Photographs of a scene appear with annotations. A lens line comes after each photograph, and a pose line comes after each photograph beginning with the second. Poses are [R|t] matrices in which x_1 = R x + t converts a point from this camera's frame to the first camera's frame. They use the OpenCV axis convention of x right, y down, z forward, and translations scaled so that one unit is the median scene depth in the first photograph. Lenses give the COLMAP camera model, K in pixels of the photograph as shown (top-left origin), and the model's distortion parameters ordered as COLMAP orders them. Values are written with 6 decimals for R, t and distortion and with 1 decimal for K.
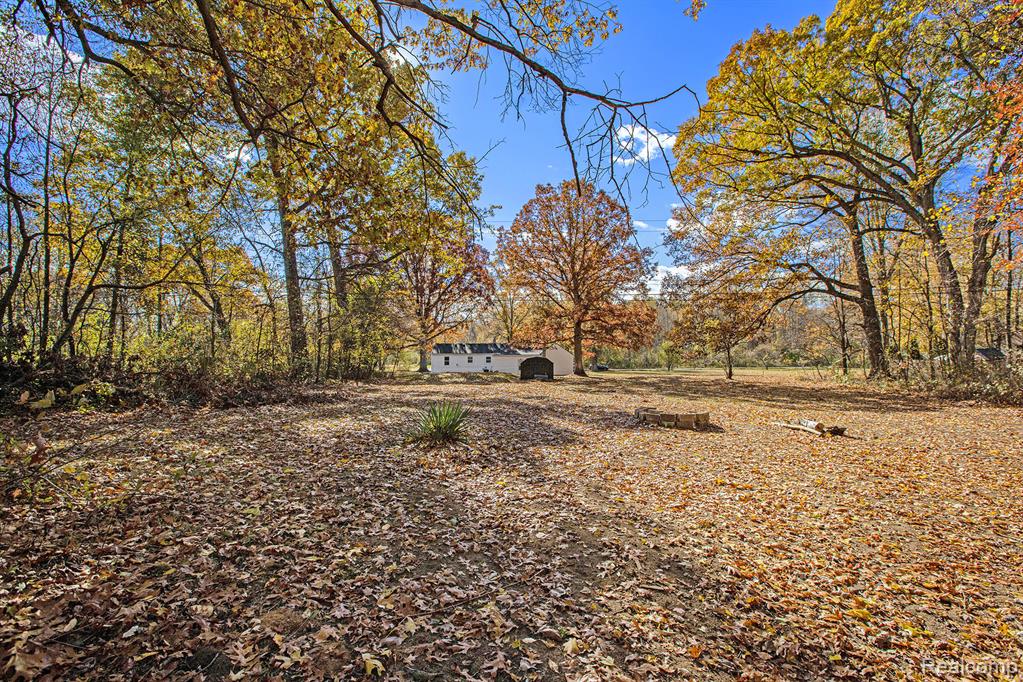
lens RADIAL K [[493.4, 0, 512.8], [0, 493.4, 341.0], [0, 0, 1]] dist [-0.001140, -0.000058]
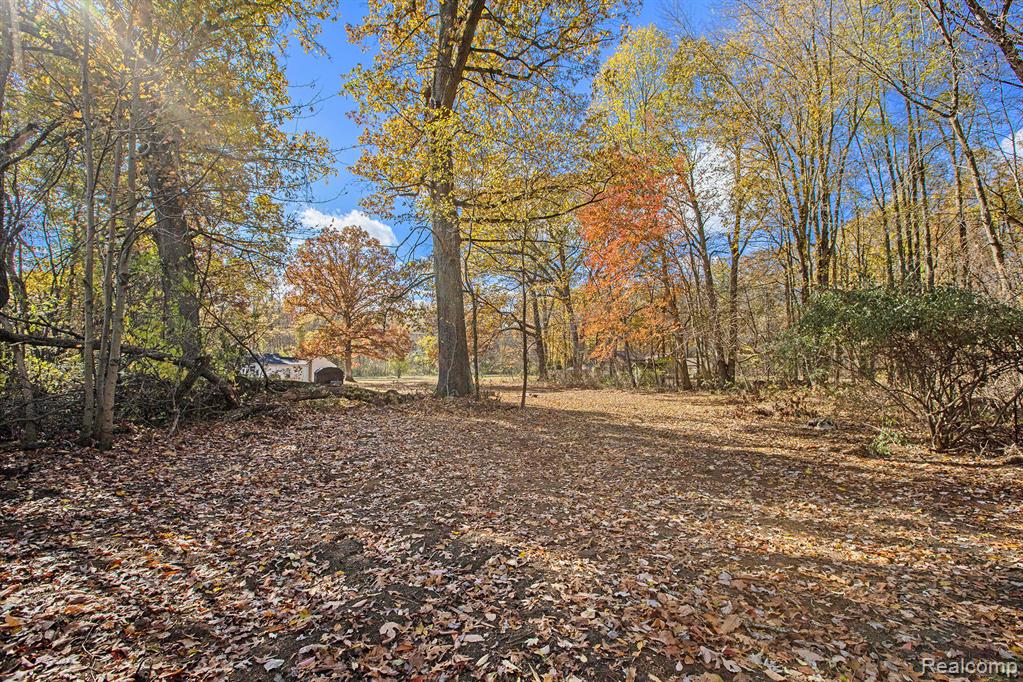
lens RADIAL K [[493.4, 0, 511.3], [0, 493.4, 344.3], [0, 0, 1]] dist [-0.001140, -0.000058]
pose [[0.838754, 0.031791, 0.543582, -0.323694], [-0.023132, 0.999473, -0.022762, -0.010261], [-0.544019, 0.006518, 0.839047, -0.431507]]
